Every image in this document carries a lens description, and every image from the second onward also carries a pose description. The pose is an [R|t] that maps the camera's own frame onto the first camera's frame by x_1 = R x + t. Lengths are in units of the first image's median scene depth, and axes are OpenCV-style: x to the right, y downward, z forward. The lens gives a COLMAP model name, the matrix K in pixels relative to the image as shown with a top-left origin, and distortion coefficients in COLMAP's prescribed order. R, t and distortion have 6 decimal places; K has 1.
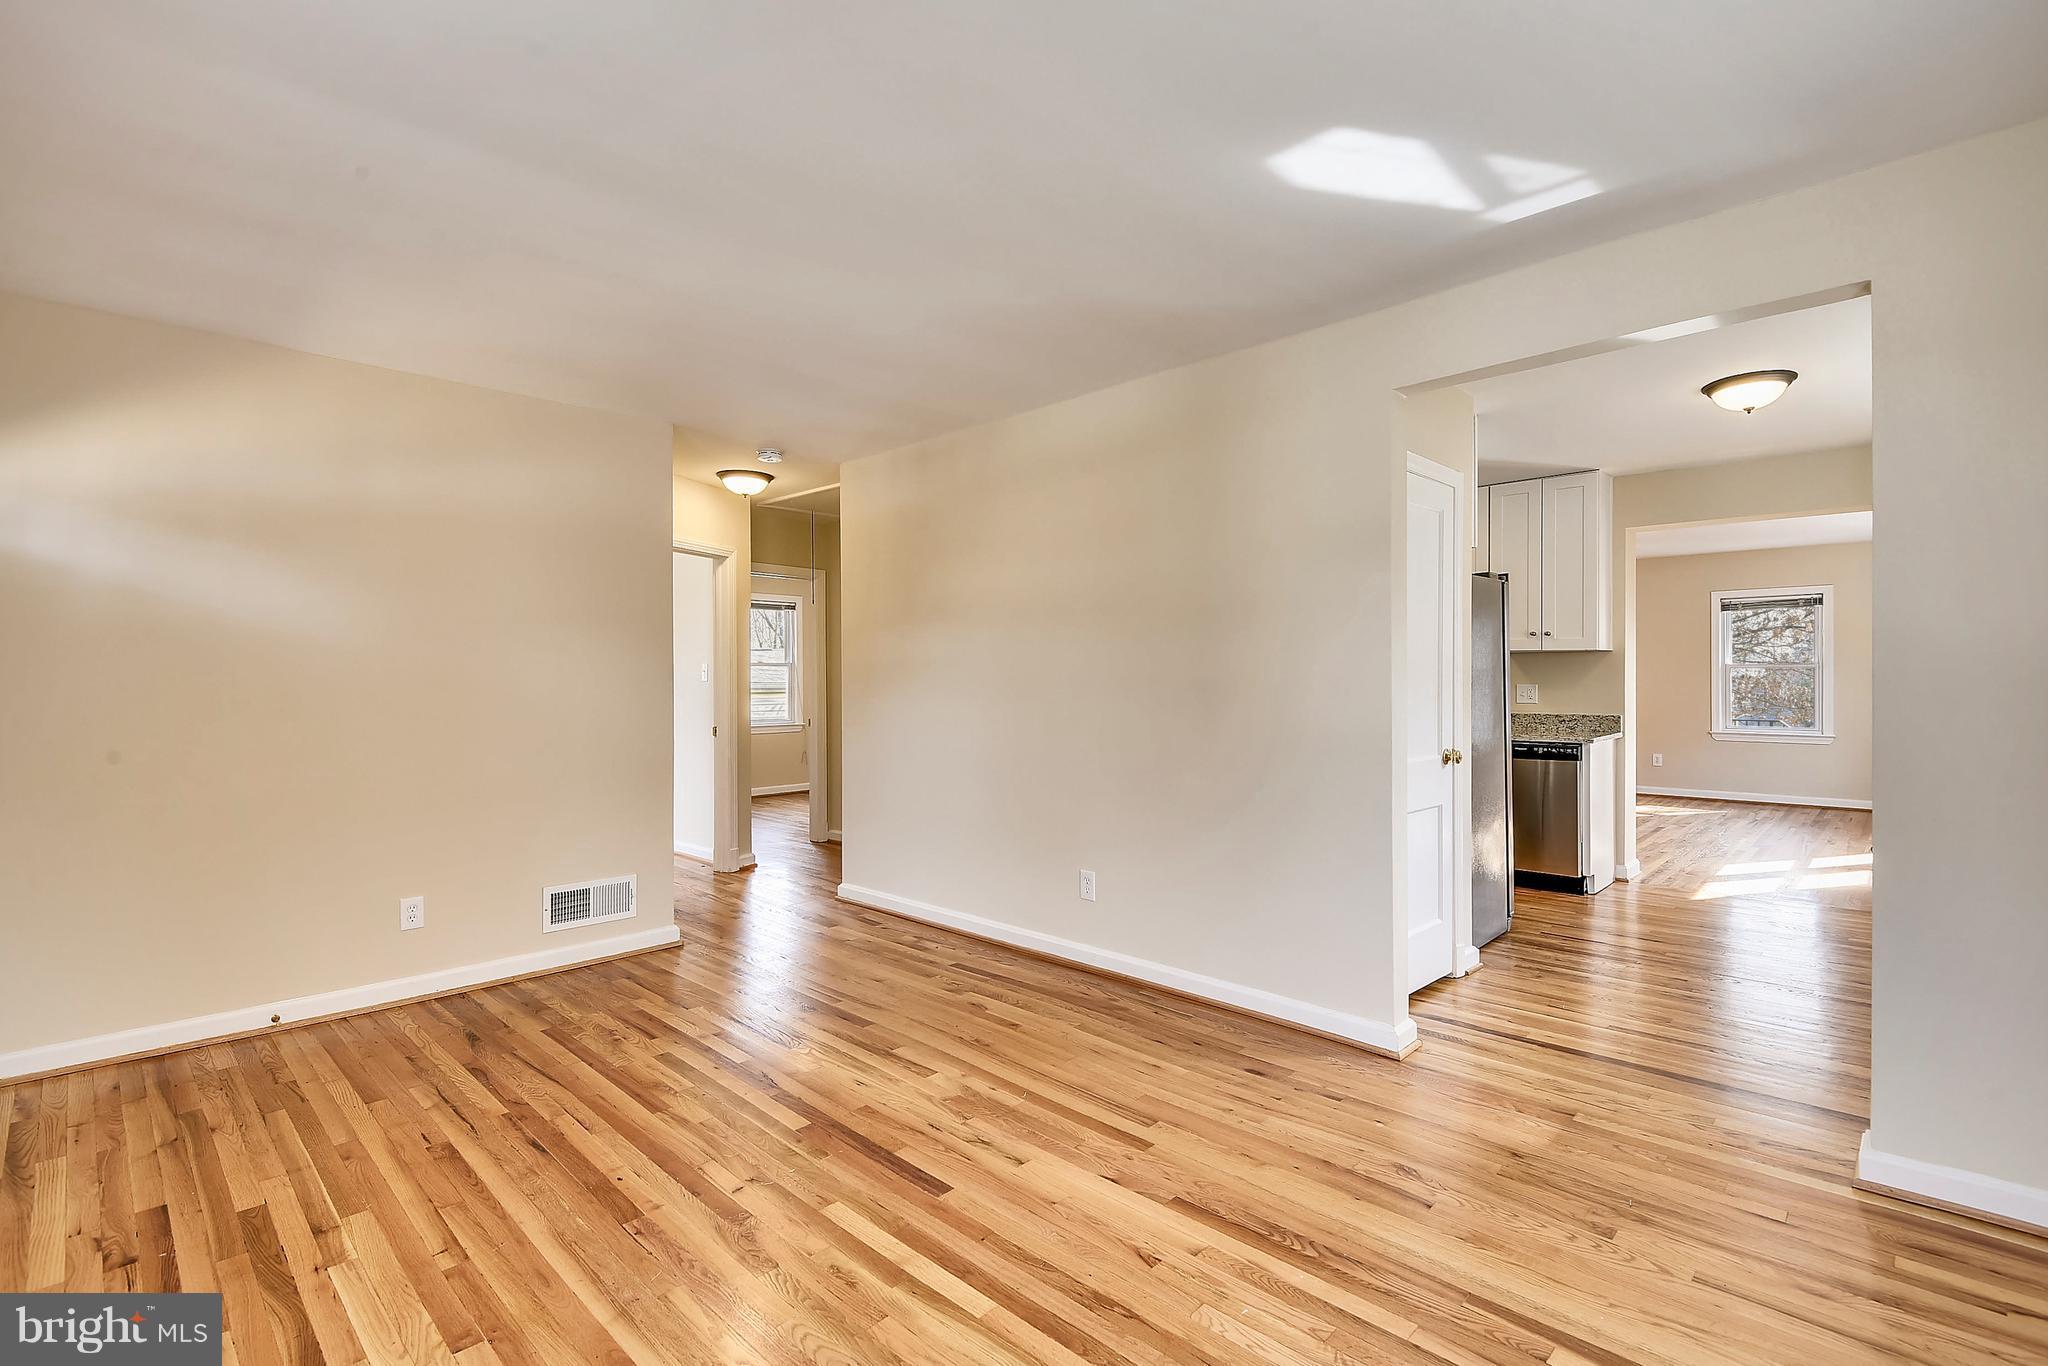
lens RADIAL K [[936.3, 0, 1033.3], [0, 936.3, 688.3], [0, 0, 1]] dist [0.022886, -0.020630]
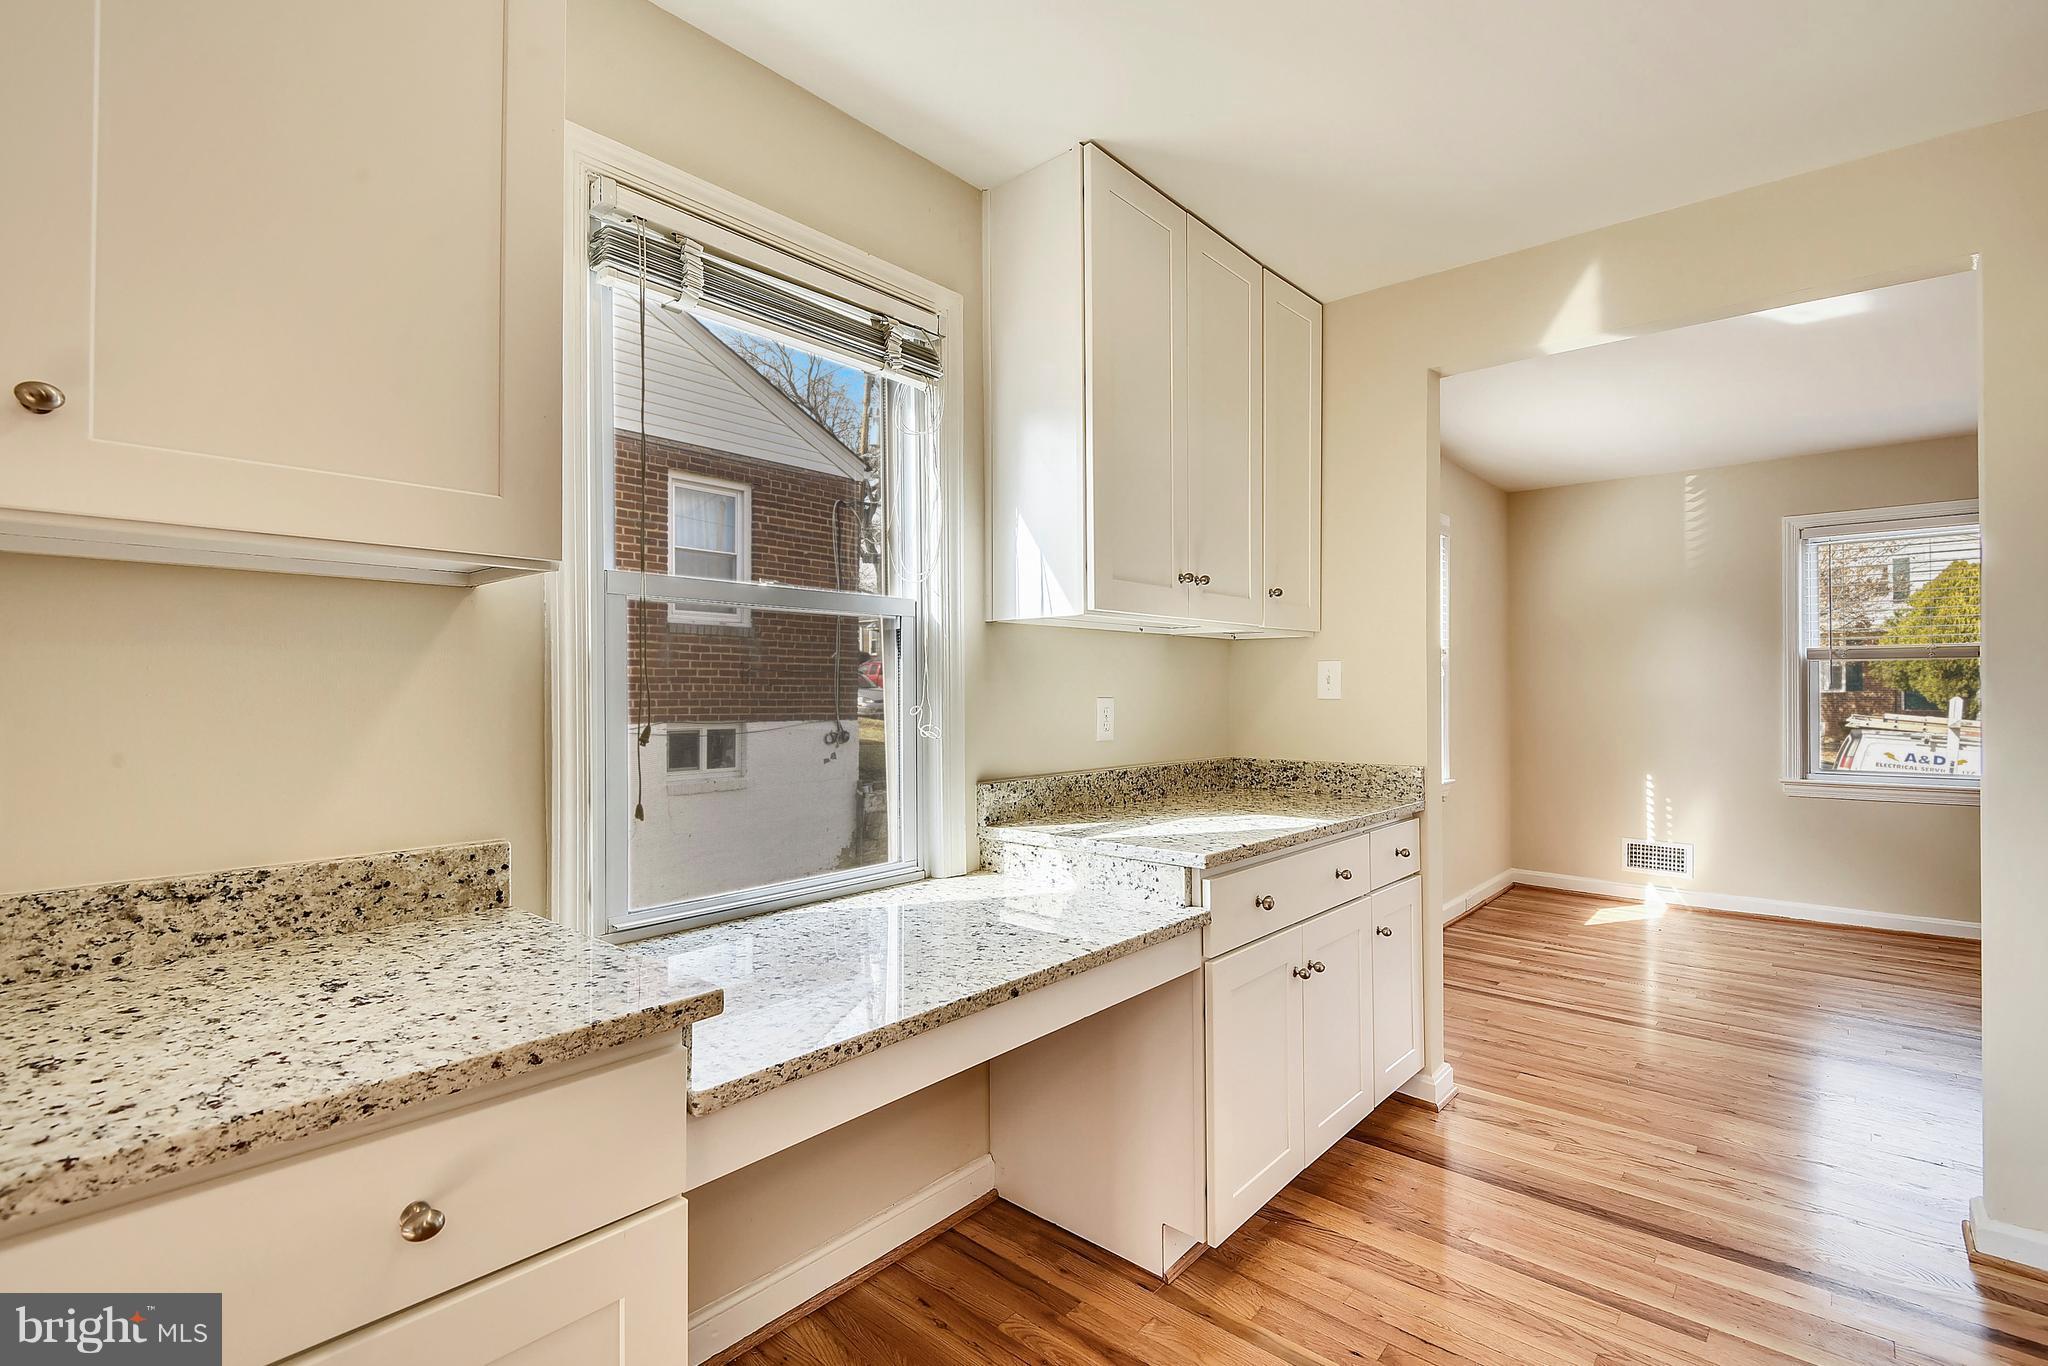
lens RADIAL K [[912.7, 0, 1047.3], [0, 912.7, 688.2], [0, 0, 1]] dist [0.001334, -0.000047]
pose [[-0.998649, 0.004694, -0.051743, 1.220163], [0.004234, 0.999951, 0.008995, -0.022441], [0.051783, 0.008763, -0.998620, 1.802102]]
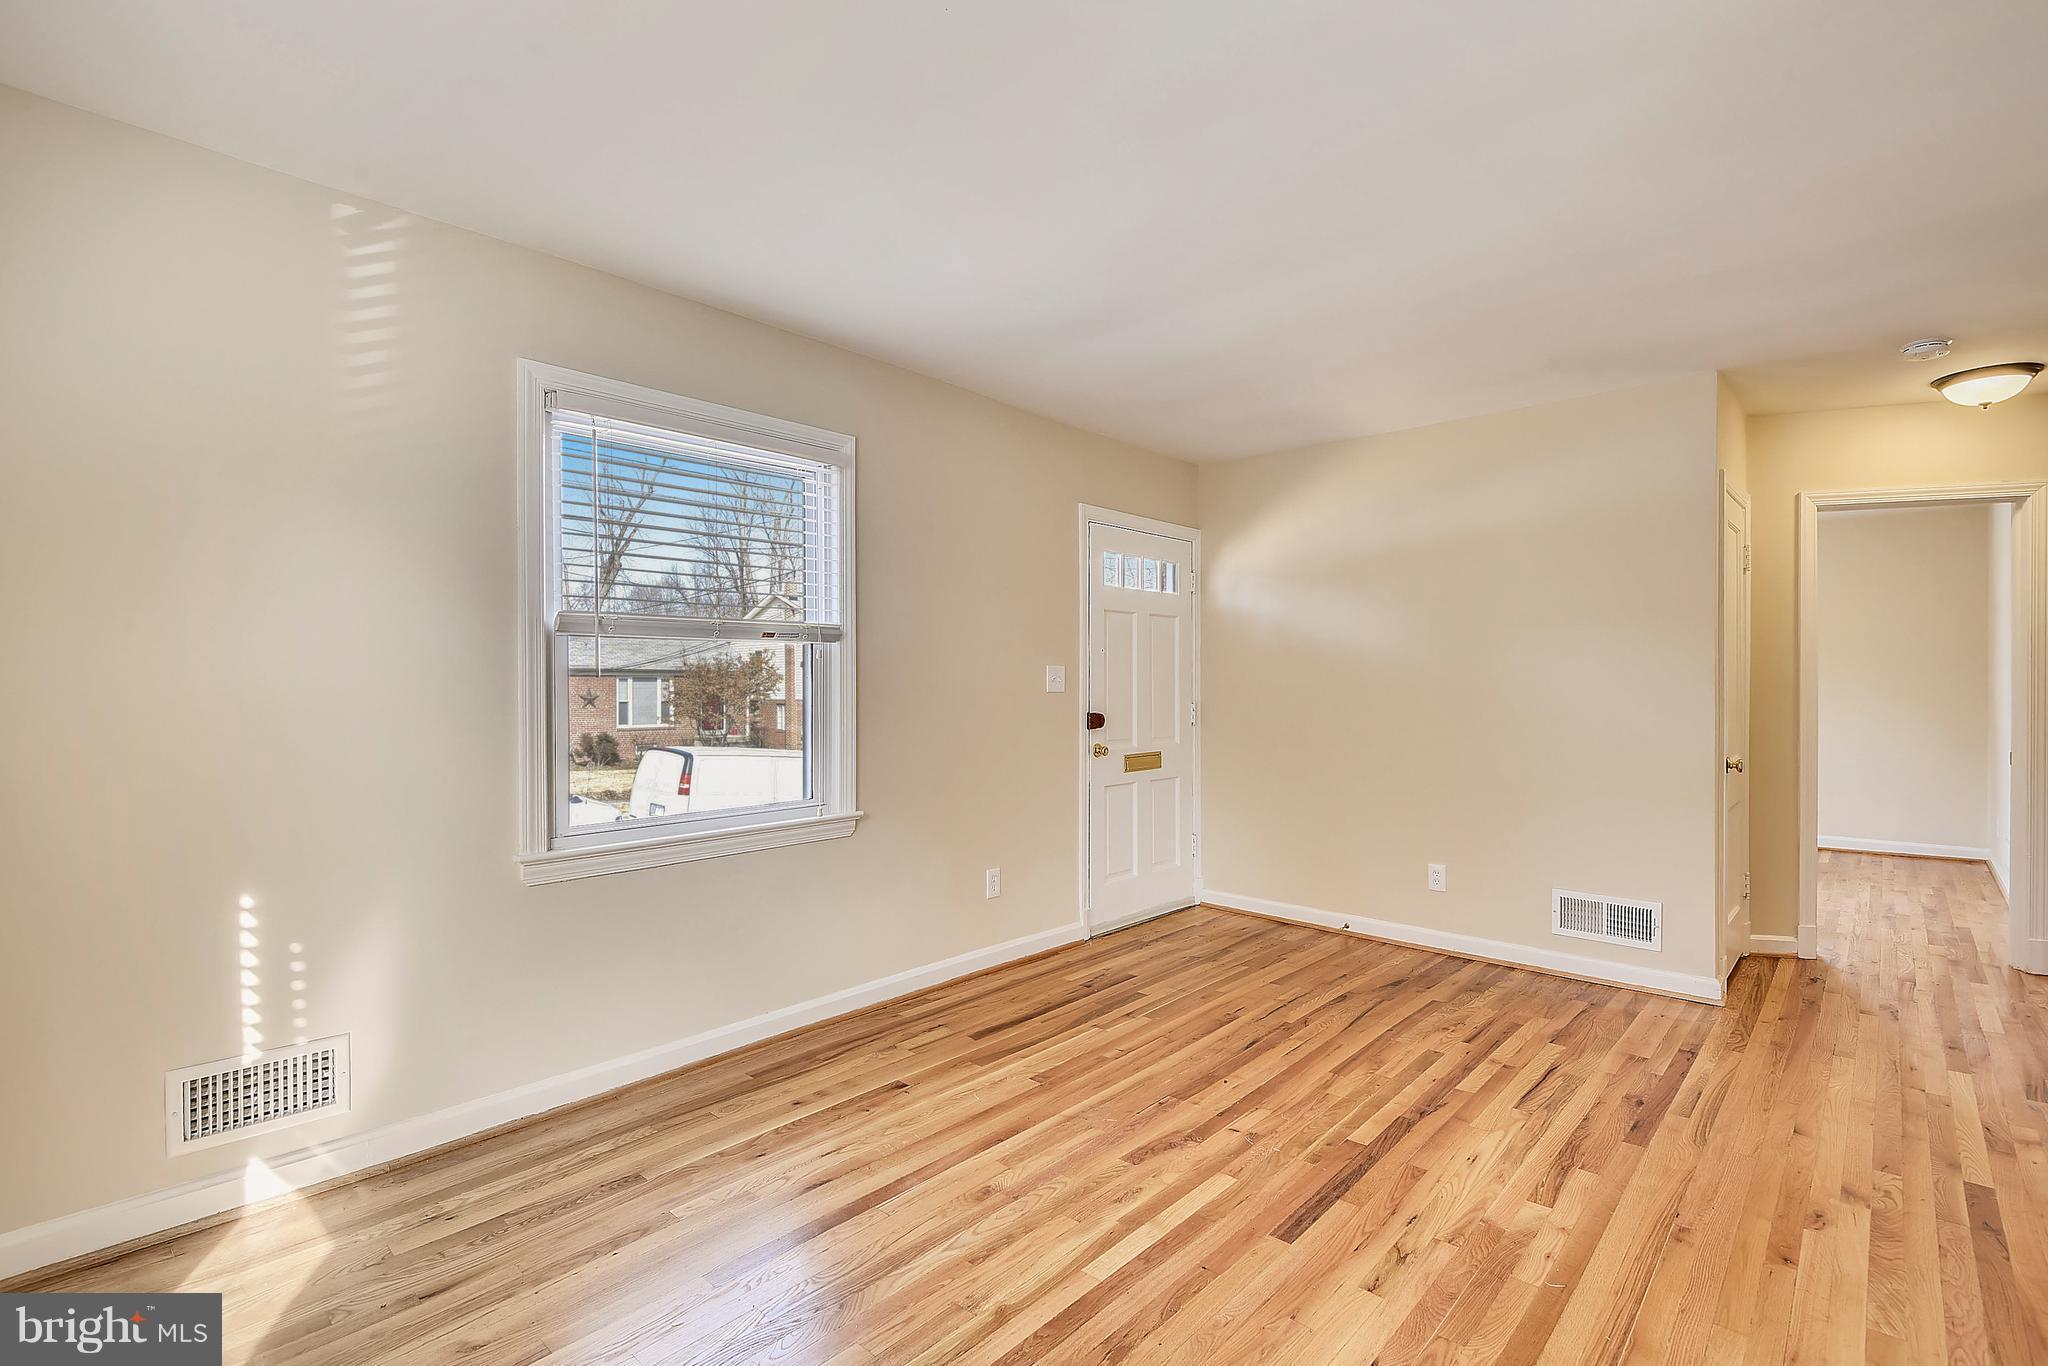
lens RADIAL K [[936.3, 0, 1033.3], [0, 936.3, 688.3], [0, 0, 1]] dist [0.022886, -0.020630]
pose [[0.021550, 0.009255, -0.999725, 0.677395], [-0.008346, 0.999924, 0.009077, -0.008840], [0.999733, 0.008148, 0.021626, 0.606015]]
